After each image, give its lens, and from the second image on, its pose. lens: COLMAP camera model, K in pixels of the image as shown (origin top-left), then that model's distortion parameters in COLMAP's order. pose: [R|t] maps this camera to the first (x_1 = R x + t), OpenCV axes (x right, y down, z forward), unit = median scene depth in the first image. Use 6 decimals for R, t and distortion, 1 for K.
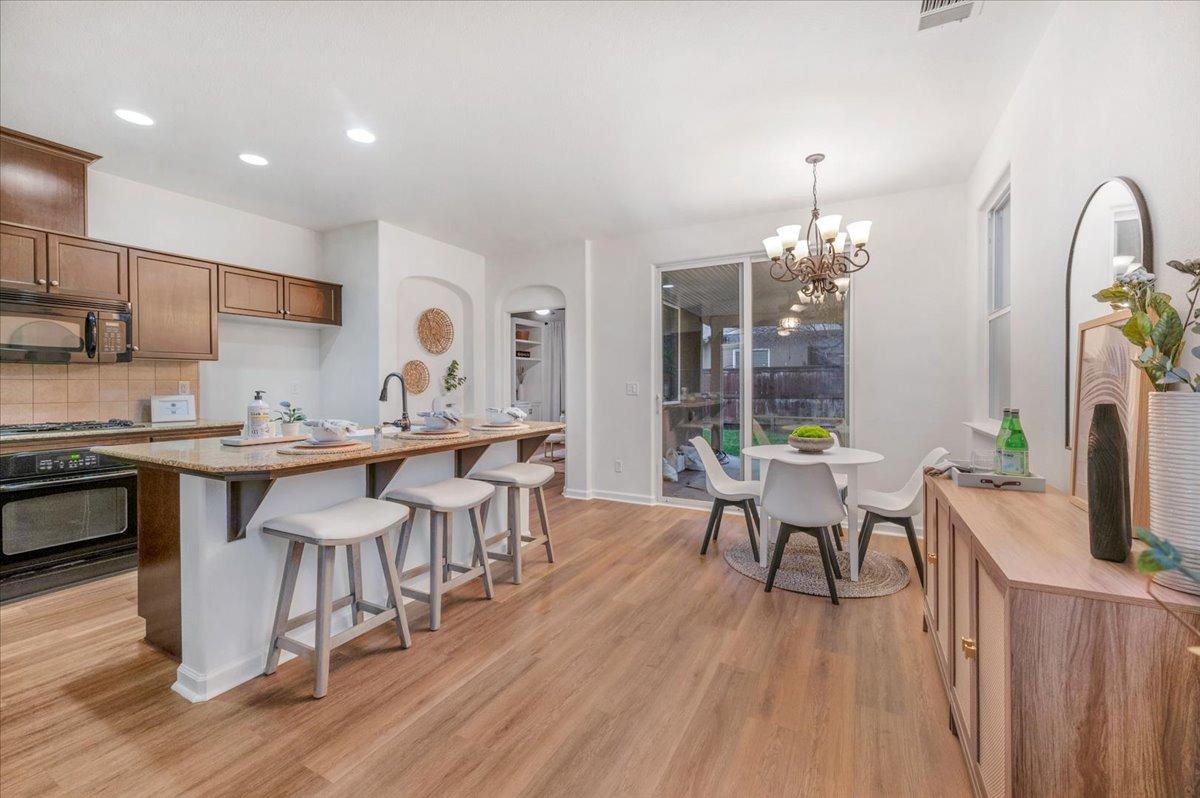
lens RADIAL K [[496.1, 0, 595.4], [0, 496.1, 389.4], [0, 0, 1]] dist [0.001098, 0.000301]
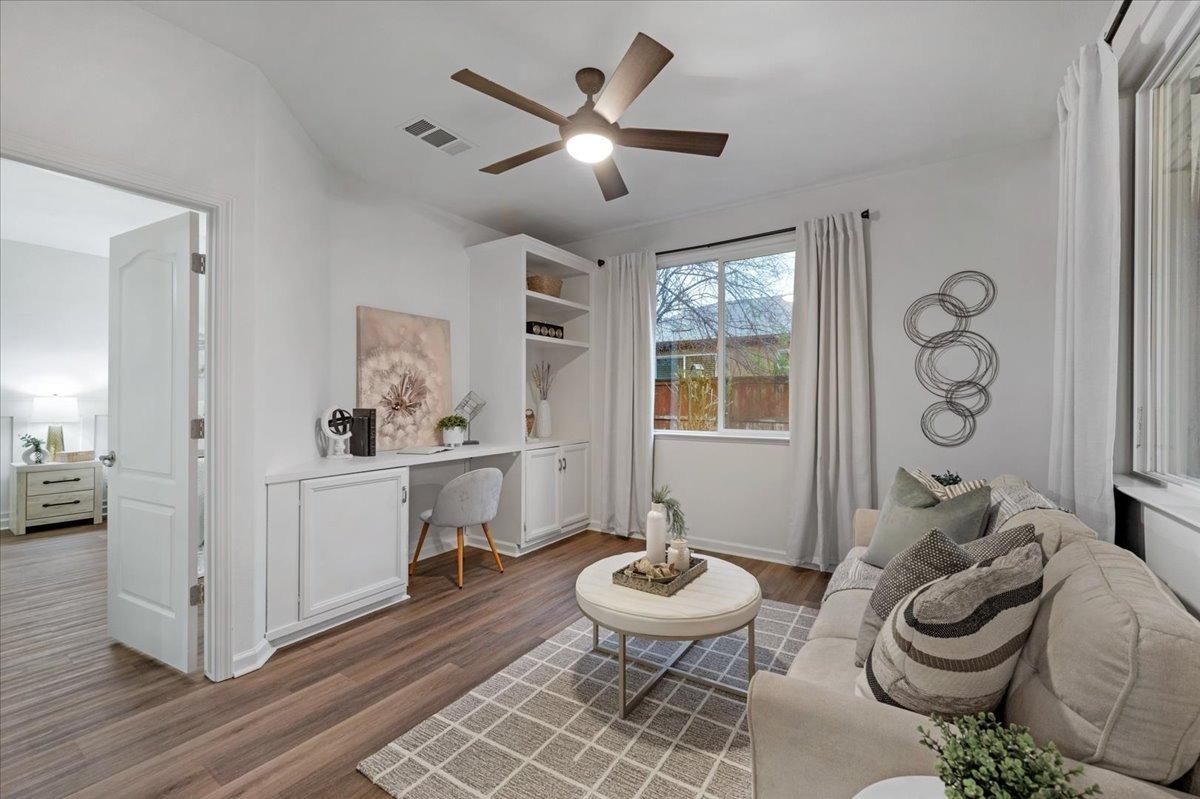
lens RADIAL K [[492.6, 0, 602.2], [0, 492.6, 396.8], [0, 0, 1]] dist [0.000962, 0.000328]
pose [[0.995281, 0.003384, -0.096980, -0.115651], [-0.004756, 0.999892, -0.013919, -0.016239], [0.096923, 0.014314, 0.995189, 1.183441]]
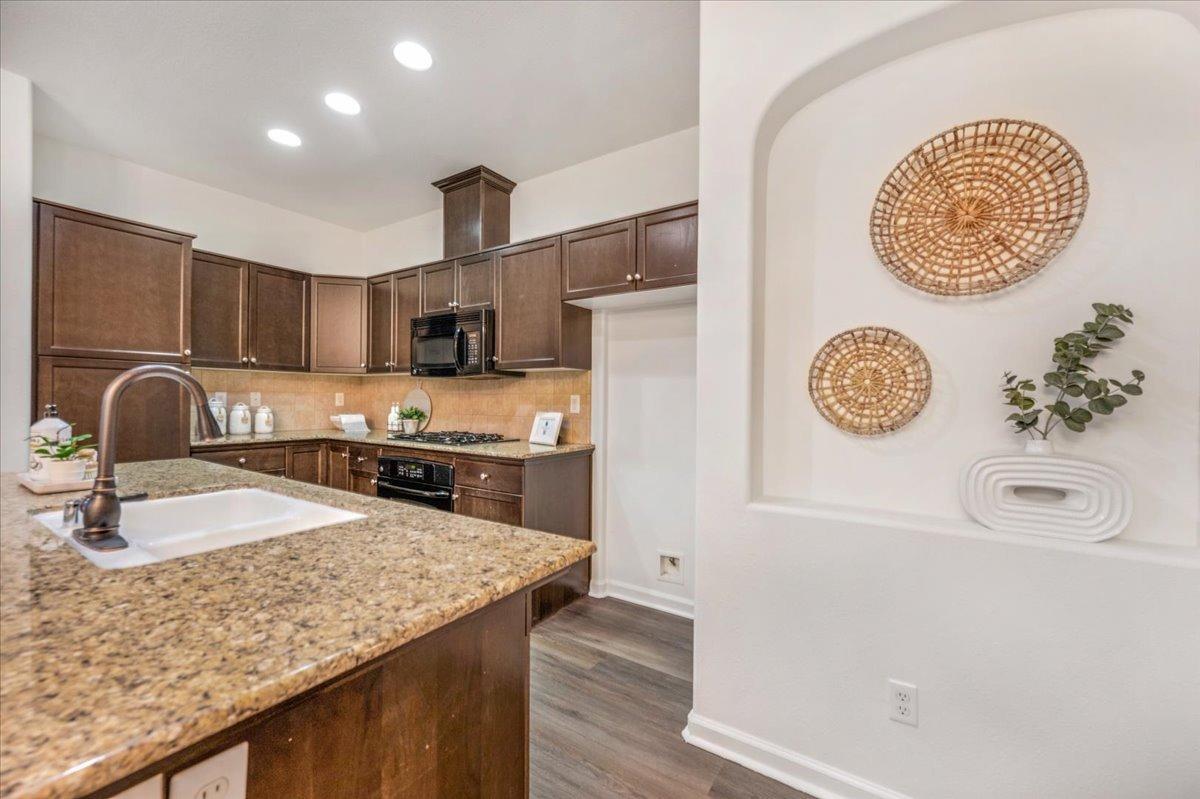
lens RADIAL K [[479.0, 0, 608.7], [0, 479.0, 398.4], [0, 0, 1]] dist [0.000155, 0.000045]
pose [[-0.081596, 0.000924, -0.996665, -0.048819], [-0.019738, 0.999802, 0.002543, -0.012109], [0.996470, 0.019880, -0.081562, 0.911094]]
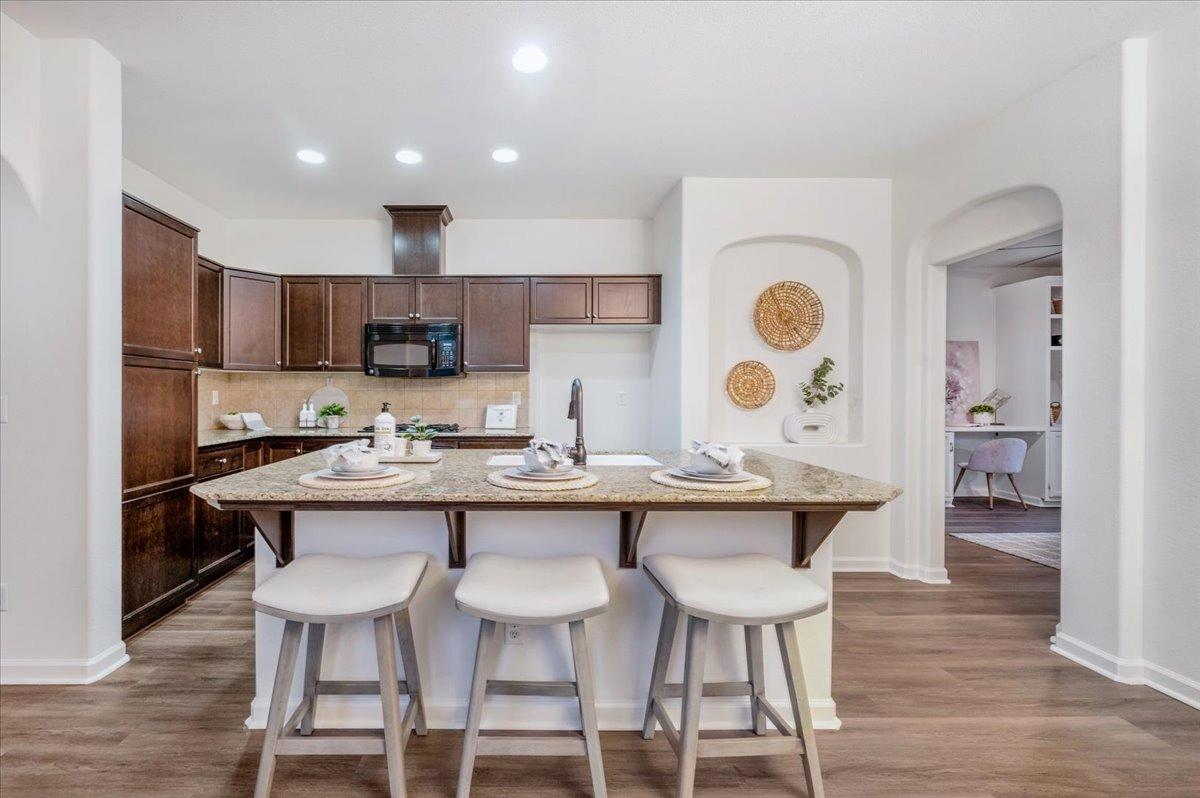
lens RADIAL K [[506.6, 0, 523.5], [0, 506.6, 397.6], [0, 0, 1]] dist [-0.003329, -0.000673]
pose [[0.468682, 0.006833, -0.883341, 0.125558], [-0.010068, 0.999946, 0.002393, -0.005832], [0.883310, 0.007772, 0.468725, 0.404639]]
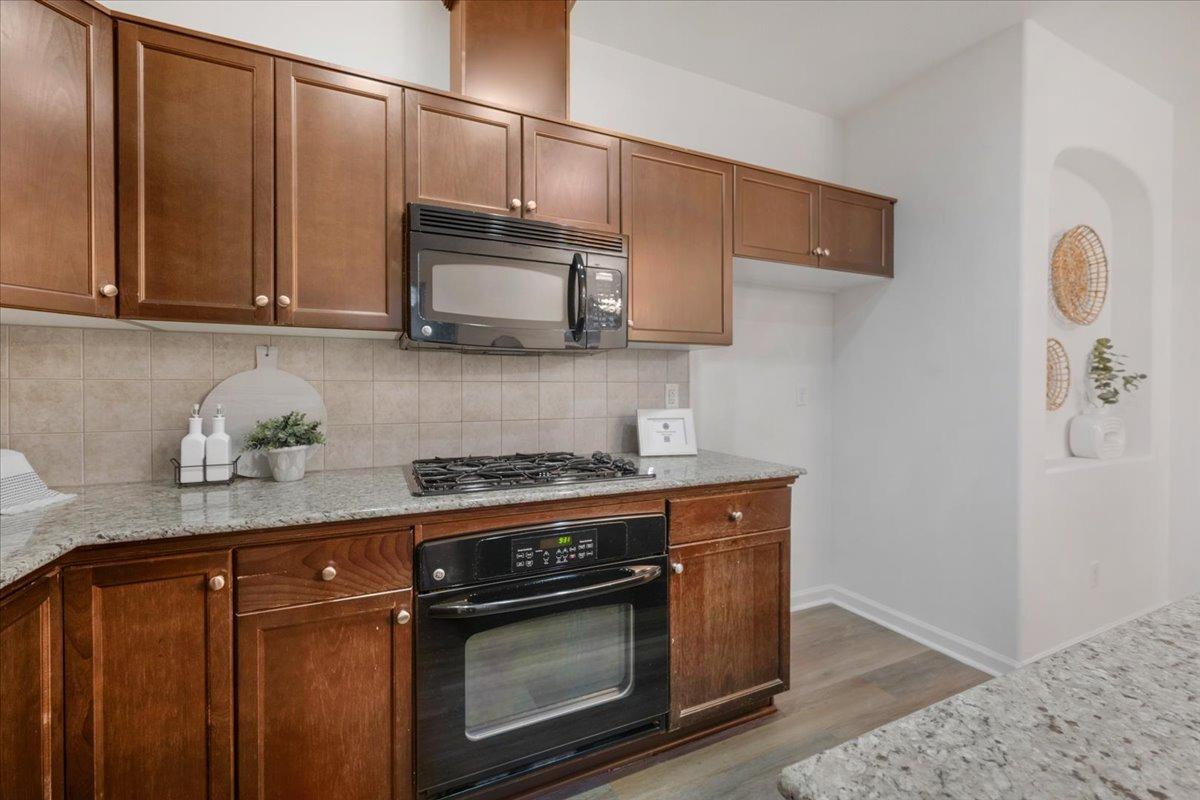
lens RADIAL K [[482.2, 0, 577.6], [0, 482.2, 395.7], [0, 0, 1]] dist [-0.001232, -0.000068]
pose [[0.787998, 0.009386, -0.615606, -0.460566], [-0.005823, 0.999953, 0.007793, -0.005463], [0.615650, -0.002556, 0.788015, 0.392563]]
